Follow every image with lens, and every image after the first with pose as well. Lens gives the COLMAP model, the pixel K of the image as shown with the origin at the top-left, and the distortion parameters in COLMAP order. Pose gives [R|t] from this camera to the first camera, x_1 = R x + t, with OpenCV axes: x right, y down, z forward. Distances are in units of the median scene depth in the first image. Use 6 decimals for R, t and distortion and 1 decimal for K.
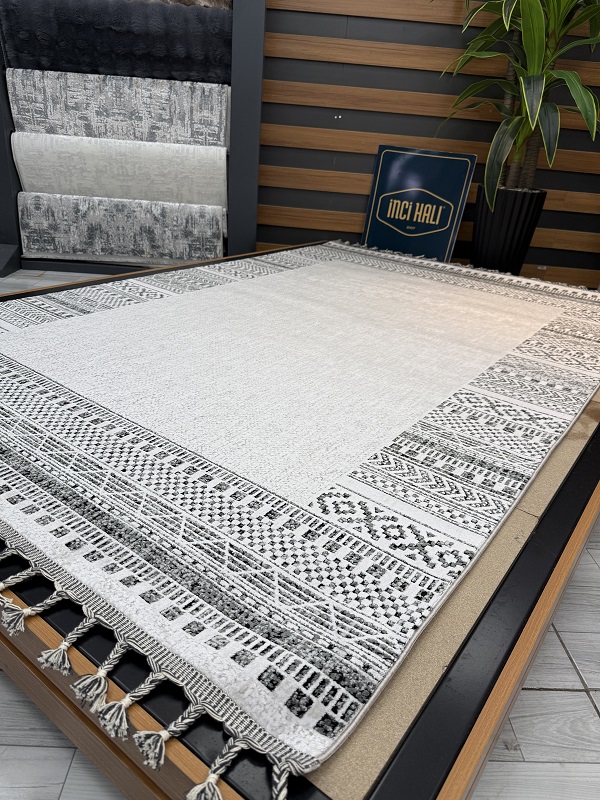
lens RADIAL K [[571.2, 0, 300.2], [0, 571.2, 399.5], [0, 0, 1]] dist [0.004274, -0.008967]
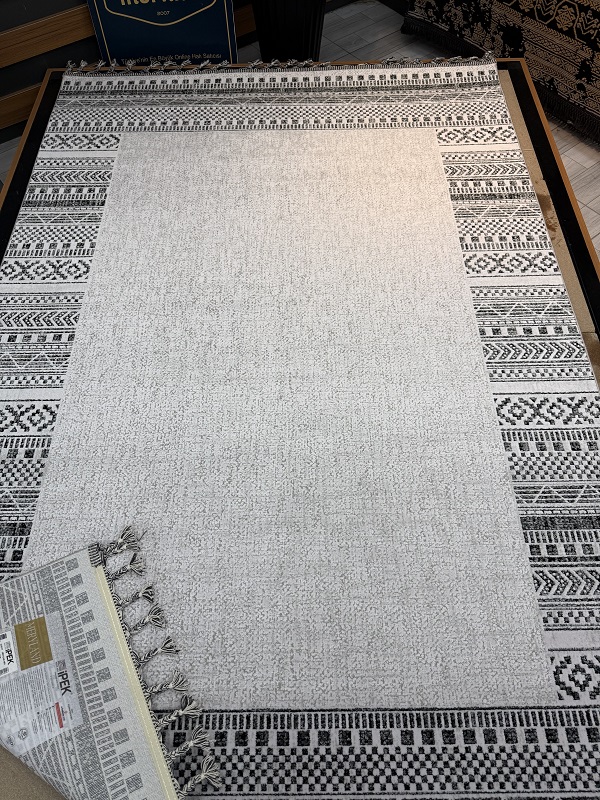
lens RADIAL K [[571.2, 0, 300.2], [0, 571.2, 399.5], [0, 0, 1]] dist [0.004274, -0.008967]
pose [[0.792724, -0.562199, 0.235627, -0.109400], [0.325496, 0.717209, 0.616169, -0.368472], [-0.515404, -0.411756, 0.751542, 0.217587]]
